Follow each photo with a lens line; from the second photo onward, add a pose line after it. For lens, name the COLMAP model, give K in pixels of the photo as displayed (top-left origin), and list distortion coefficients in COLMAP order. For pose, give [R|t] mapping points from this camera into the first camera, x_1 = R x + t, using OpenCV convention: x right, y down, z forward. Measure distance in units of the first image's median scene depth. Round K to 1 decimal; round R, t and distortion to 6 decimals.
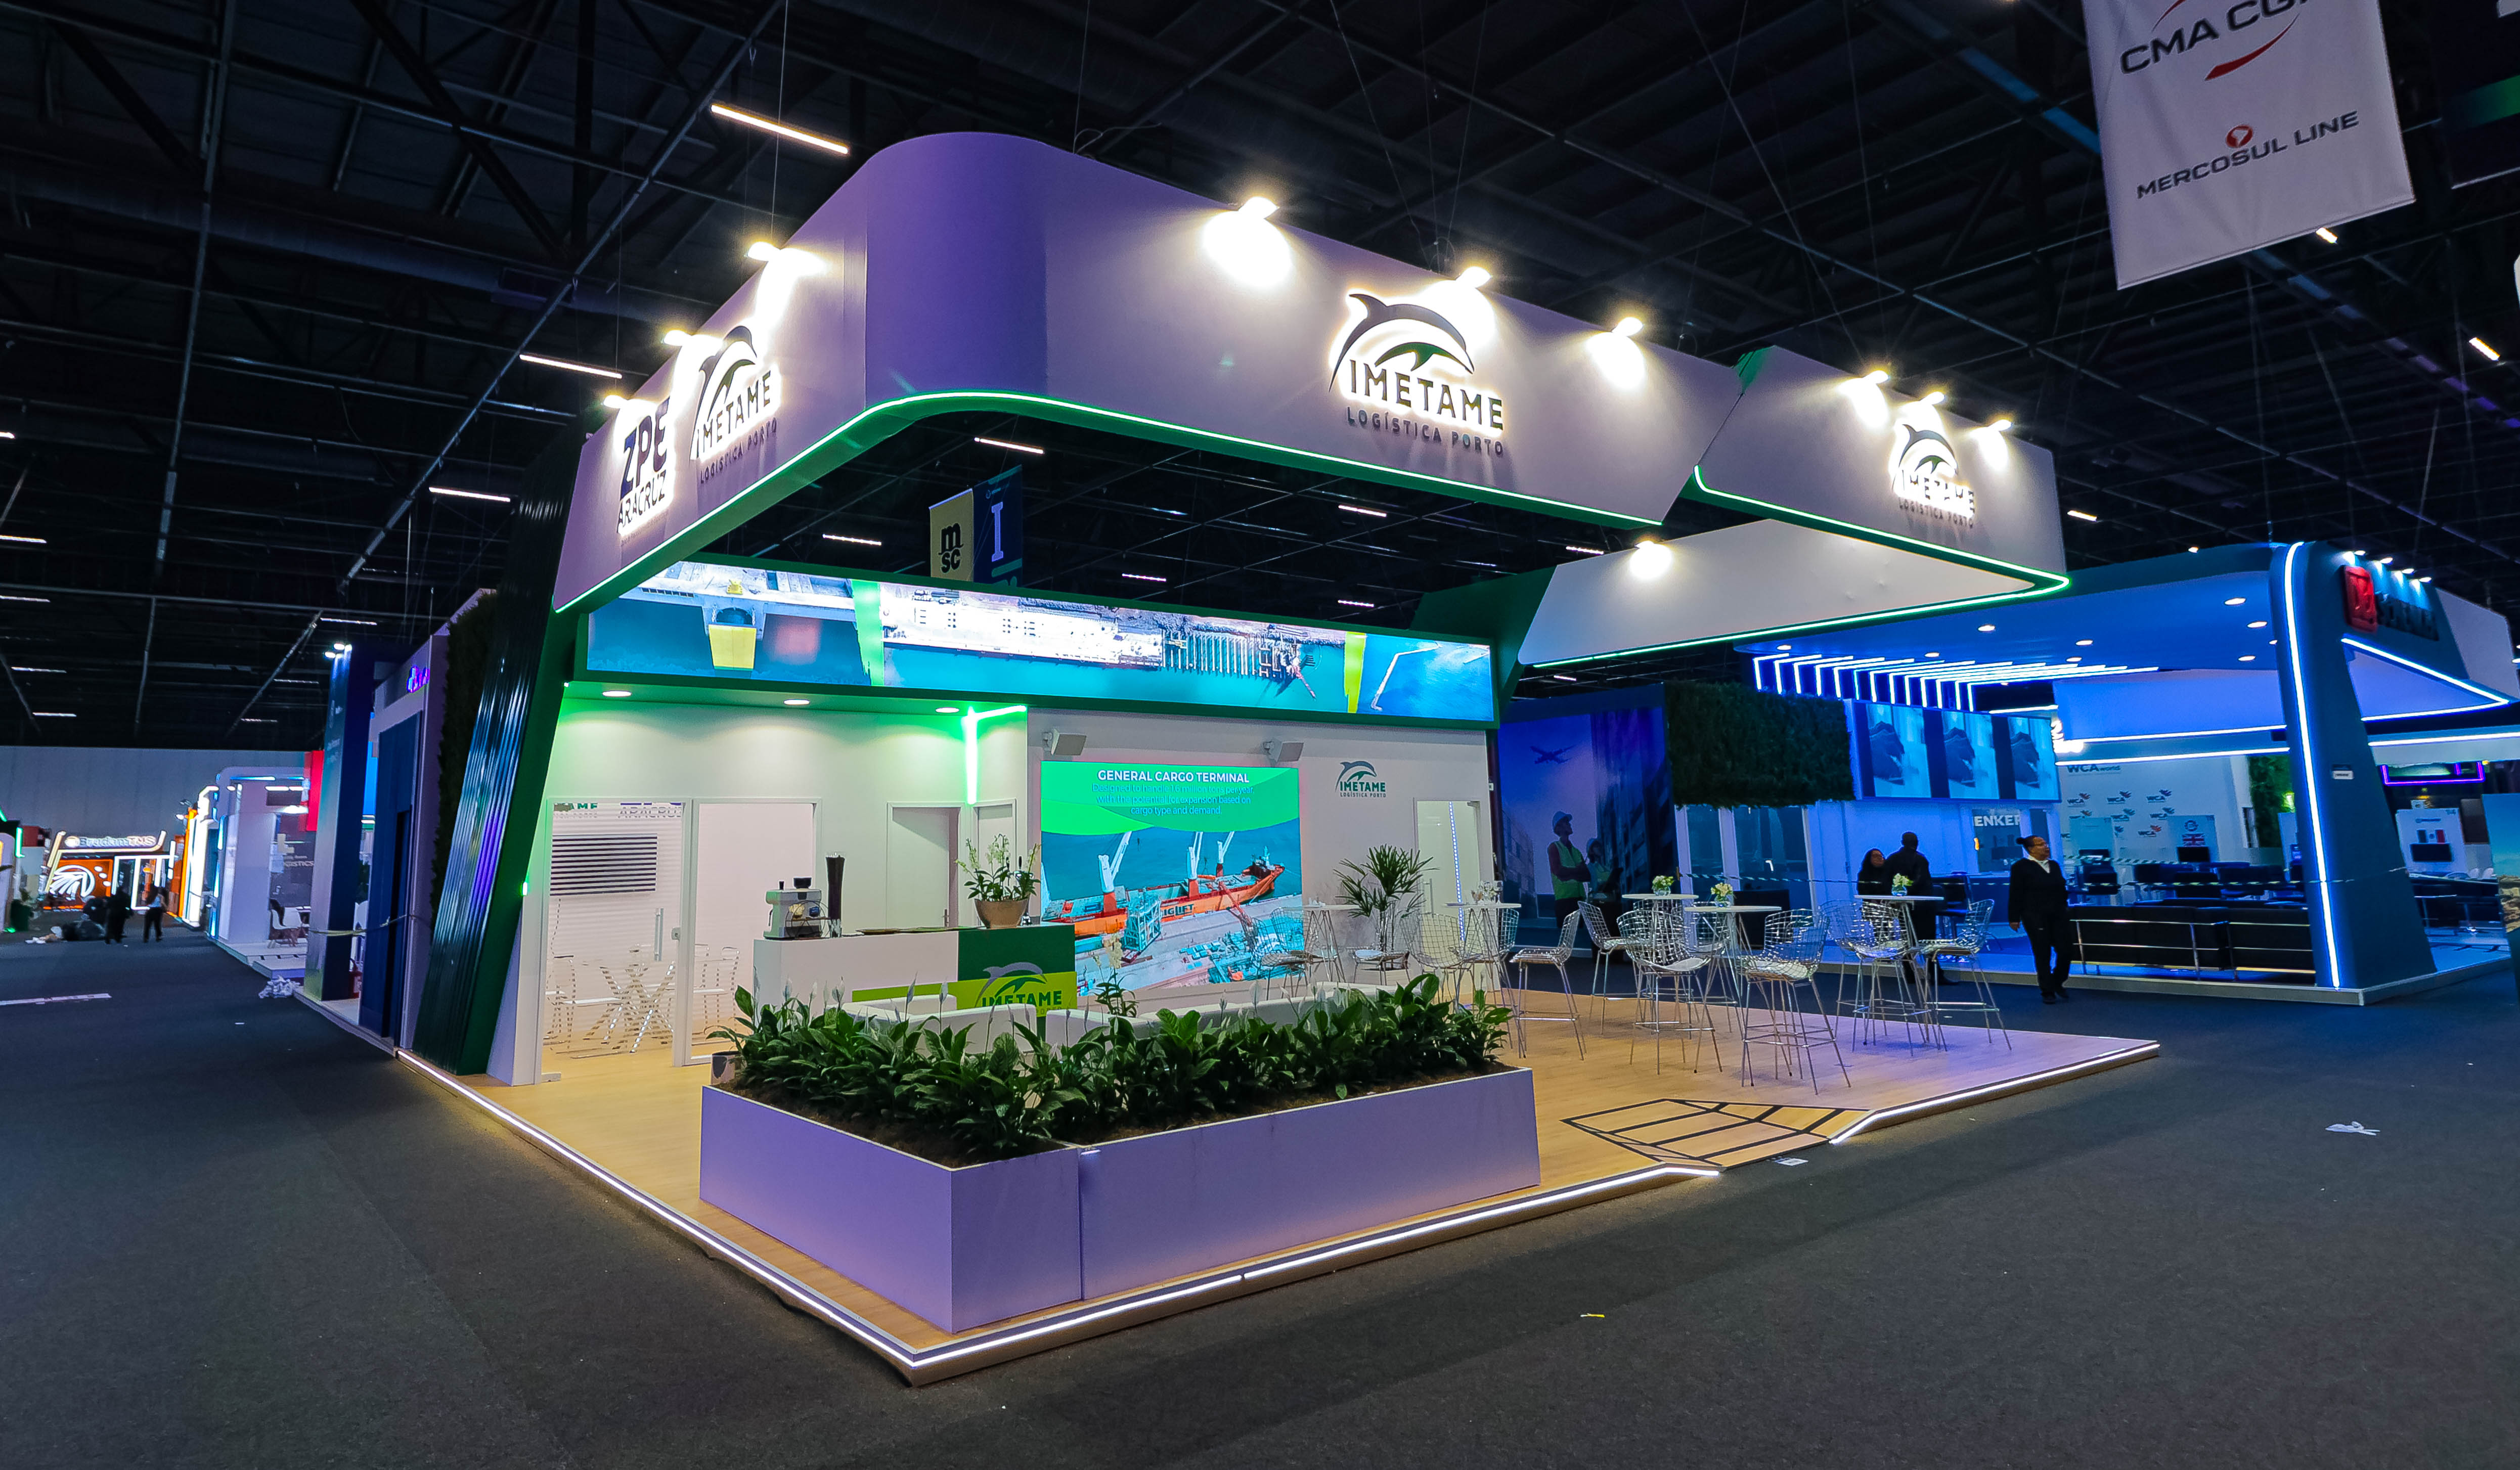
lens RADIAL K [[1383.9, 0, 1168.5], [0, 1383.9, 637.4], [0, 0, 1]] dist [0.034140, -0.000641]
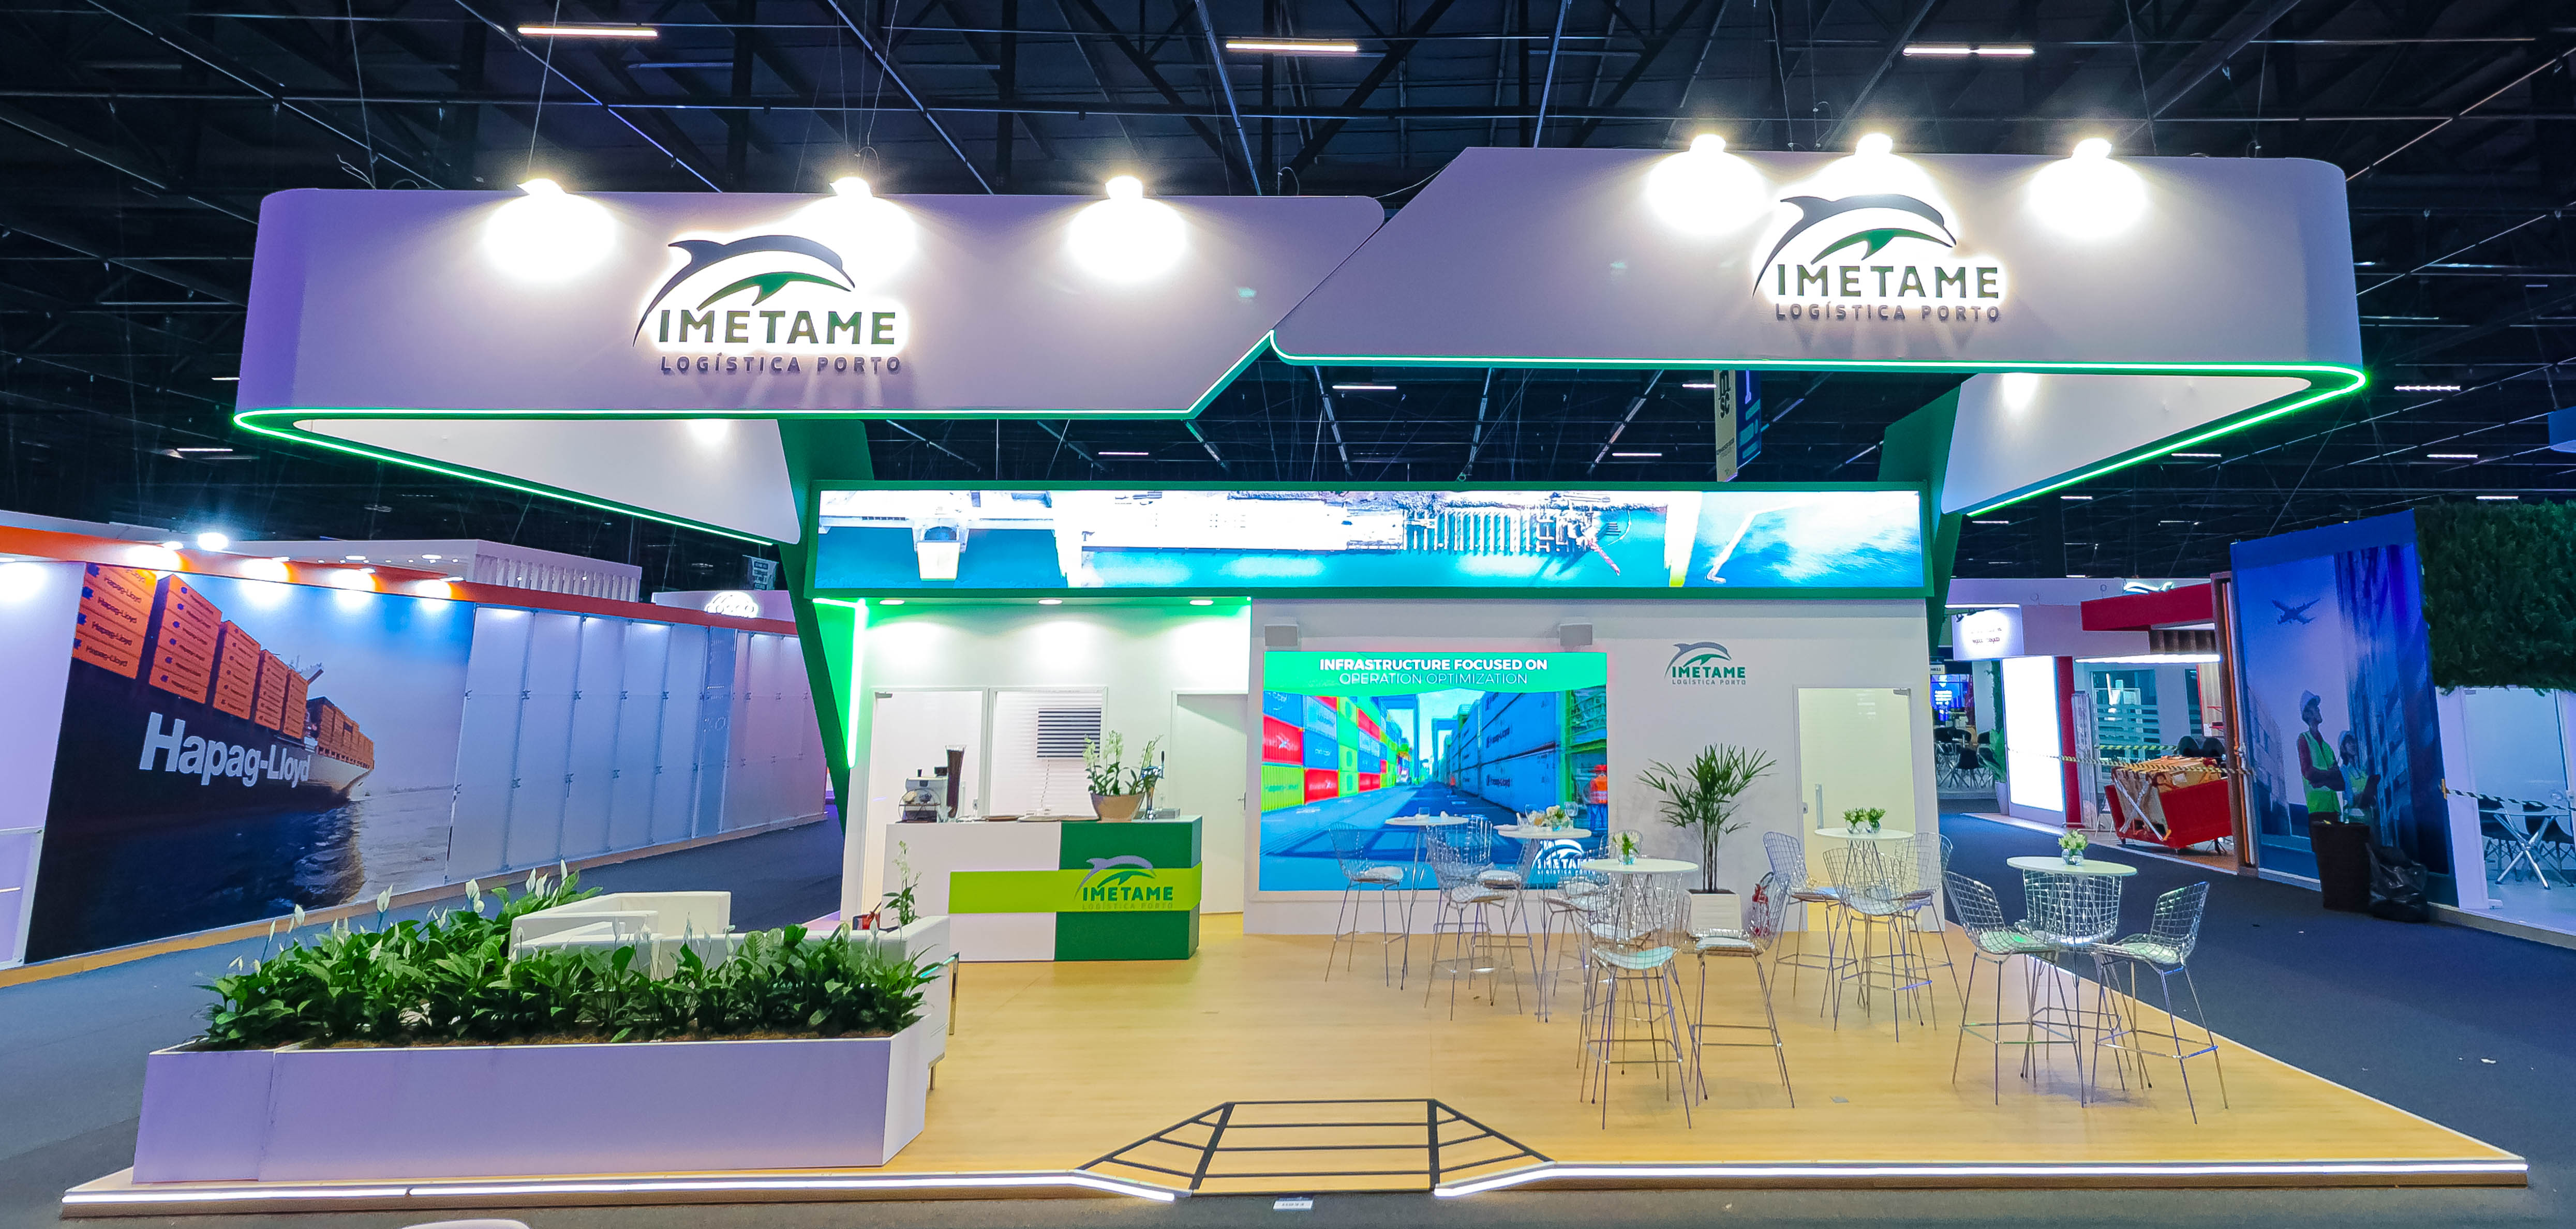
lens RADIAL K [[1410.3, 0, 1457.2], [0, 1410.3, 484.2], [0, 0, 1]] dist [0.027250, -0.002930]
pose [[0.813797, -0.066282, -0.577358, 0.666567], [0.073144, 0.997256, -0.011390, -0.011043], [0.576528, -0.032961, 0.816412, 0.270035]]
